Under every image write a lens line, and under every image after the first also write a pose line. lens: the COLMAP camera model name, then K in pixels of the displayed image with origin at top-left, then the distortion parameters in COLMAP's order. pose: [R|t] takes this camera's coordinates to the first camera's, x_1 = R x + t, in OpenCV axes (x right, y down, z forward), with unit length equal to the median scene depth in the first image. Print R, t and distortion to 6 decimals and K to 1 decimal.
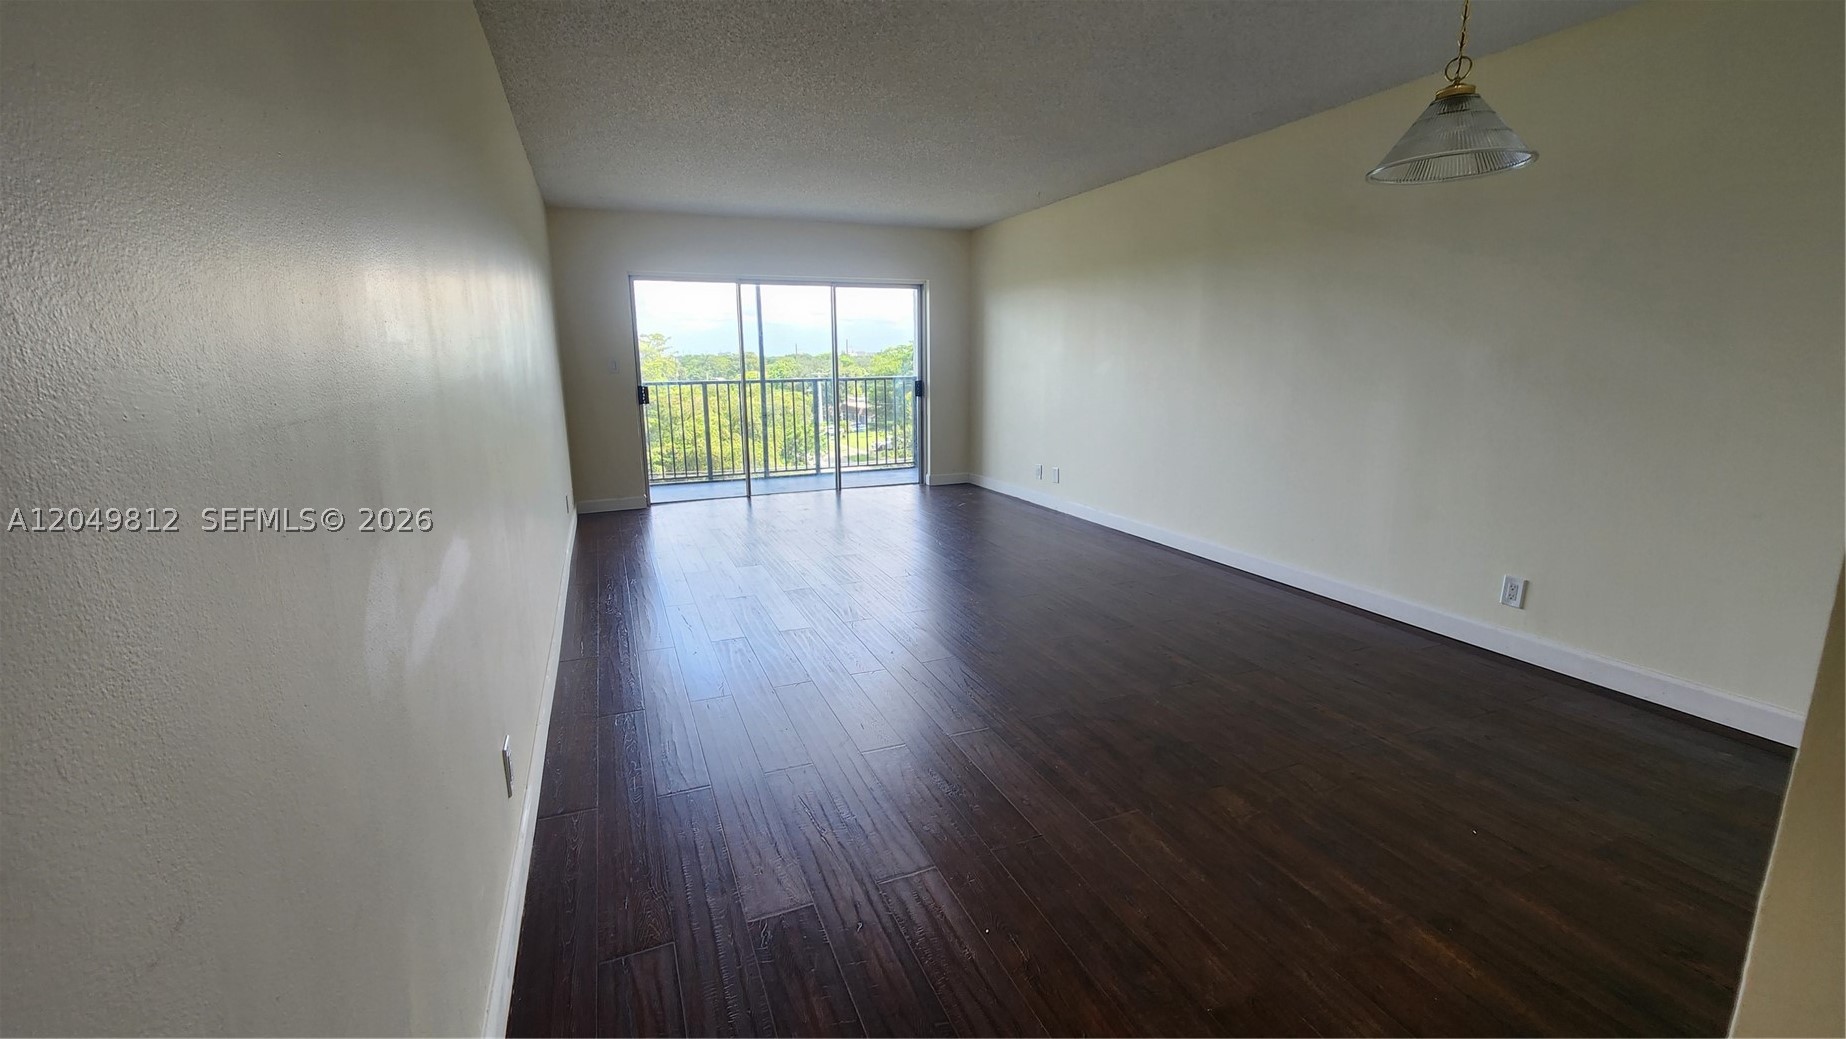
lens RADIAL K [[749.3, 0, 923.0], [0, 749.3, 519.5], [0, 0, 1]] dist [0.002526, -0.000003]
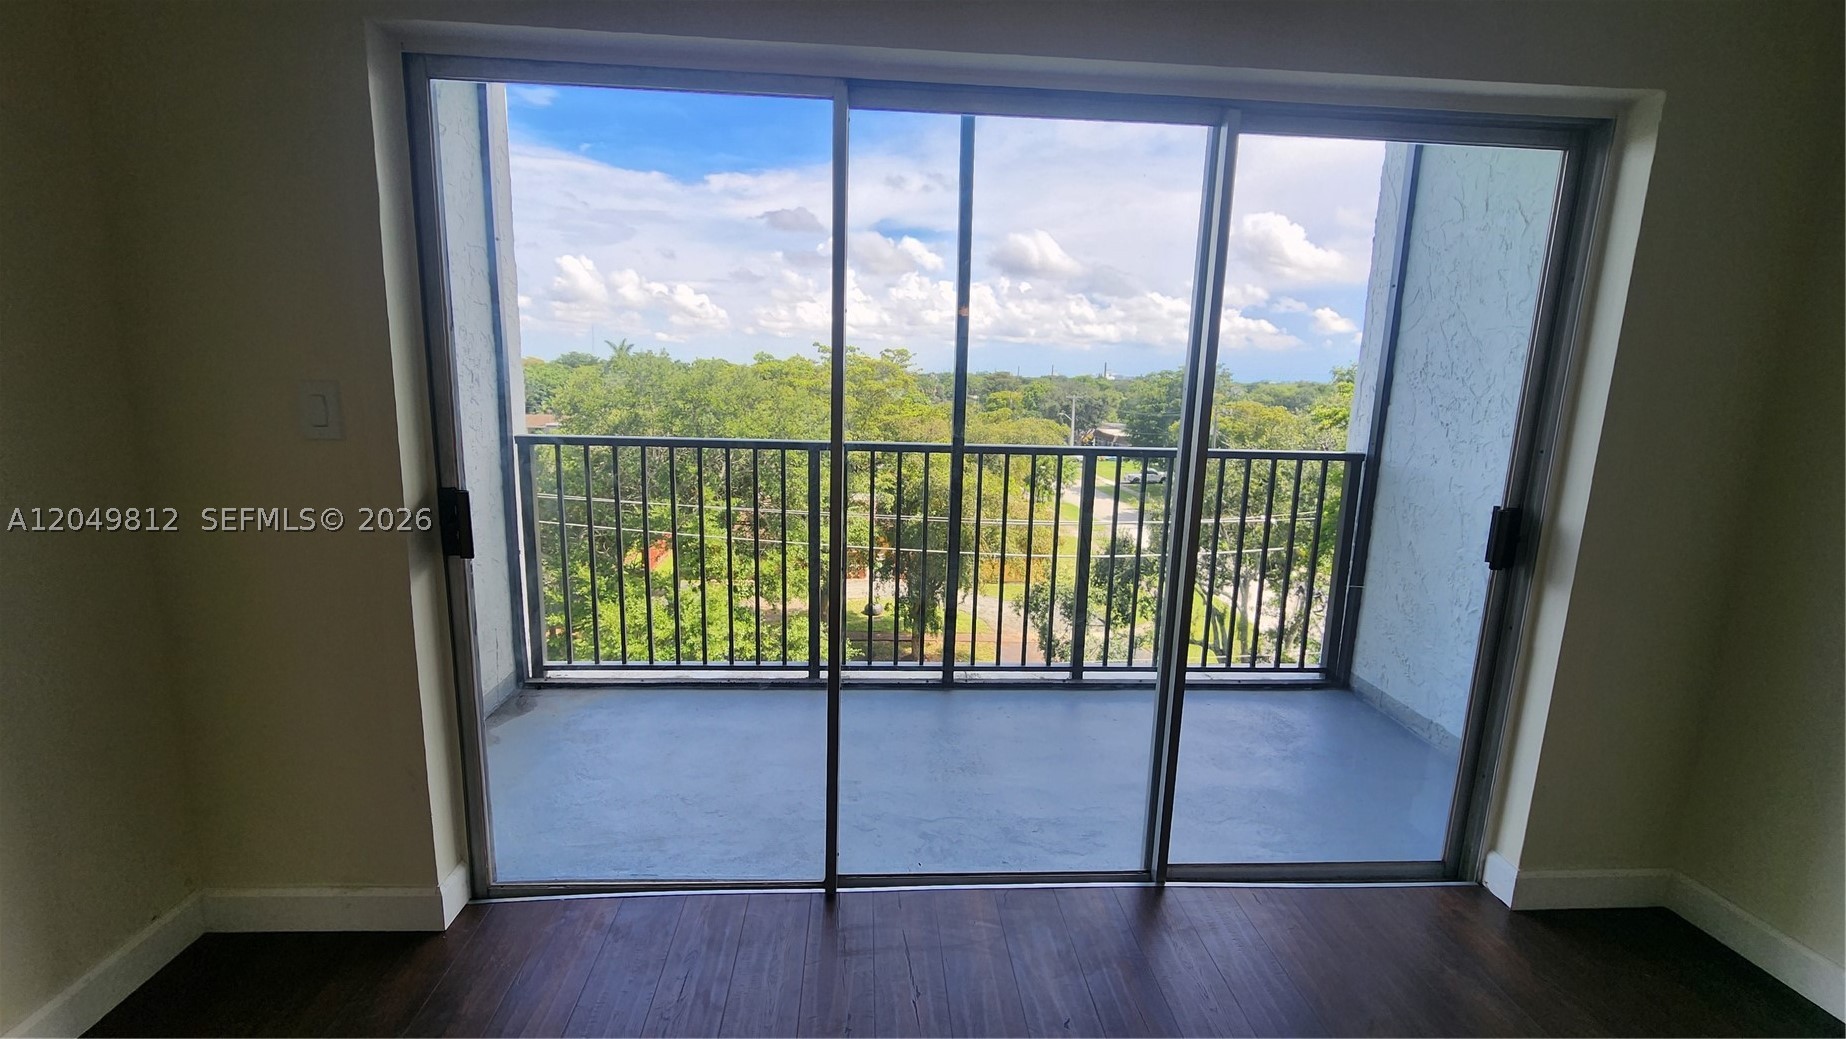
lens RADIAL K [[749.3, 0, 923.0], [0, 749.3, 519.5], [0, 0, 1]] dist [0.002526, -0.000003]
pose [[0.944960, 0.097113, -0.312443, -0.106944], [-0.105627, 0.994351, -0.010400, -0.142740], [0.309668, 0.042830, 0.949880, 0.631850]]
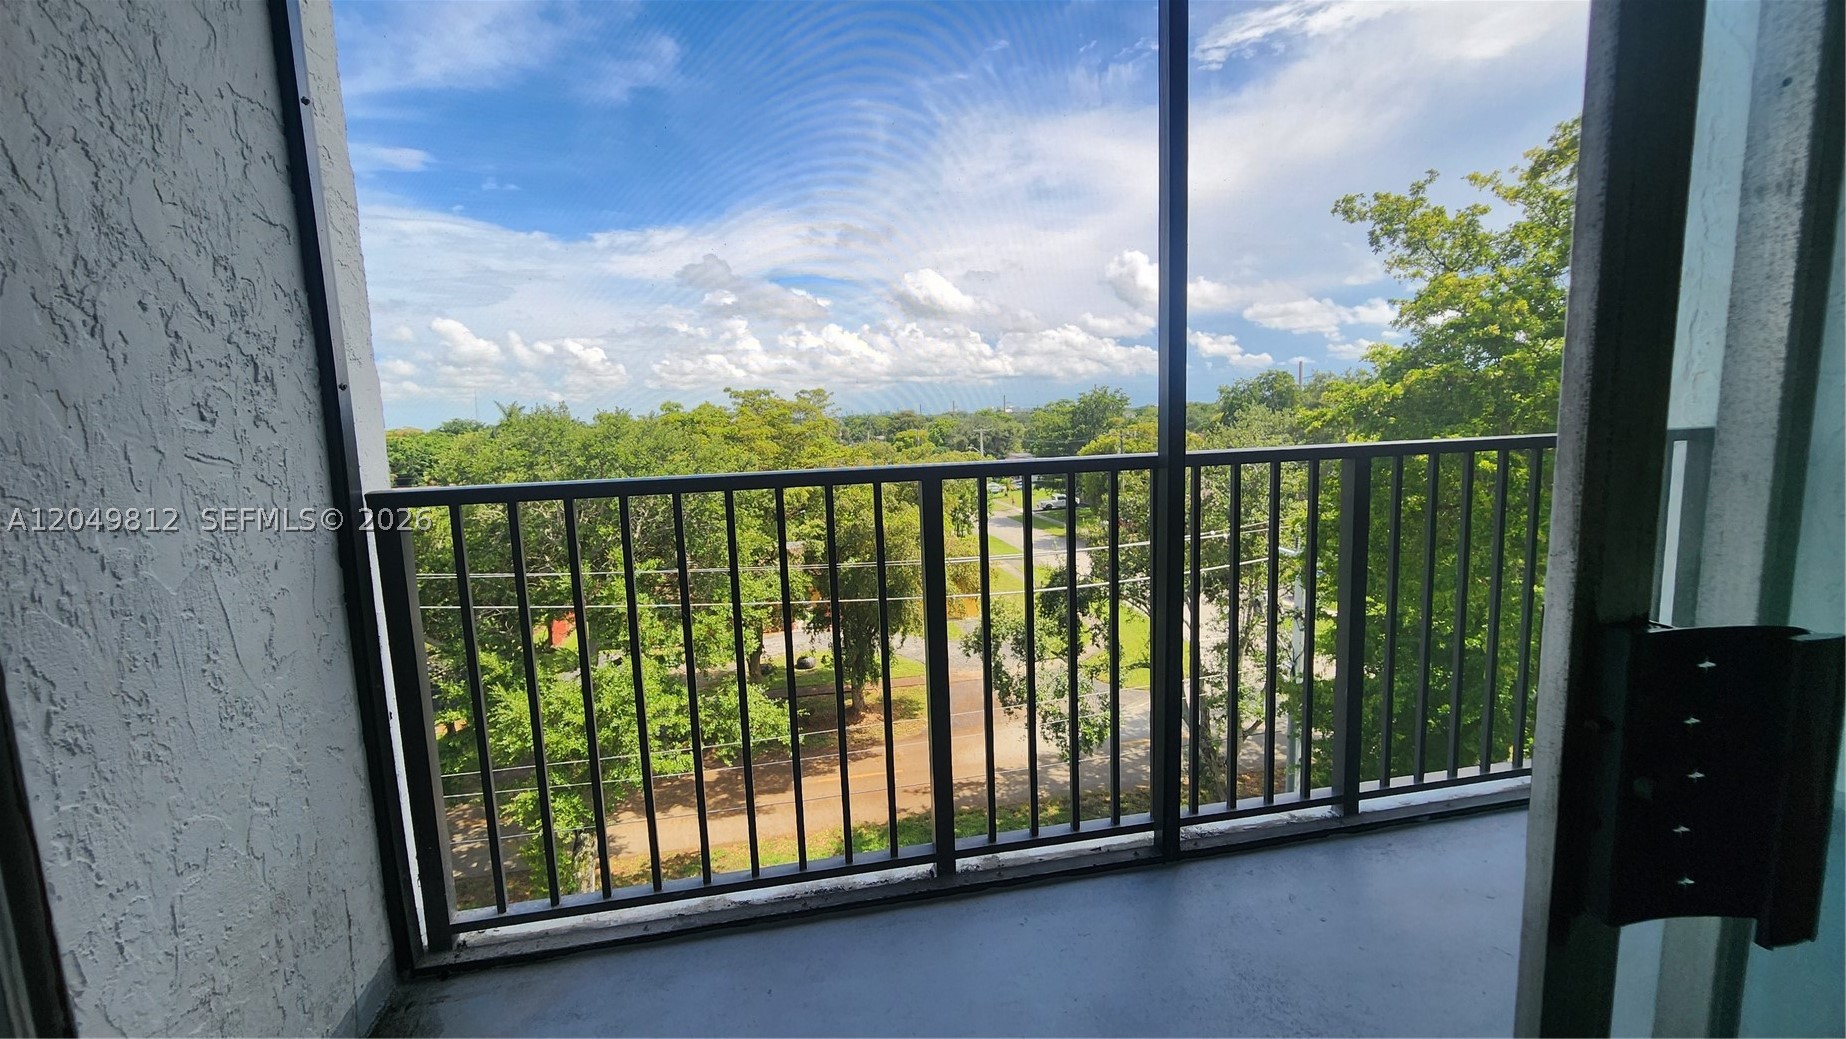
lens RADIAL K [[743.1, 0, 923.0], [0, 743.1, 519.5], [0, 0, 1]] dist [-0.001007, 0.000052]
pose [[0.979384, 0.005238, -0.201941, -0.244376], [-0.019821, 0.997332, -0.070261, -0.150169], [0.201035, 0.072815, 0.976874, 0.767308]]
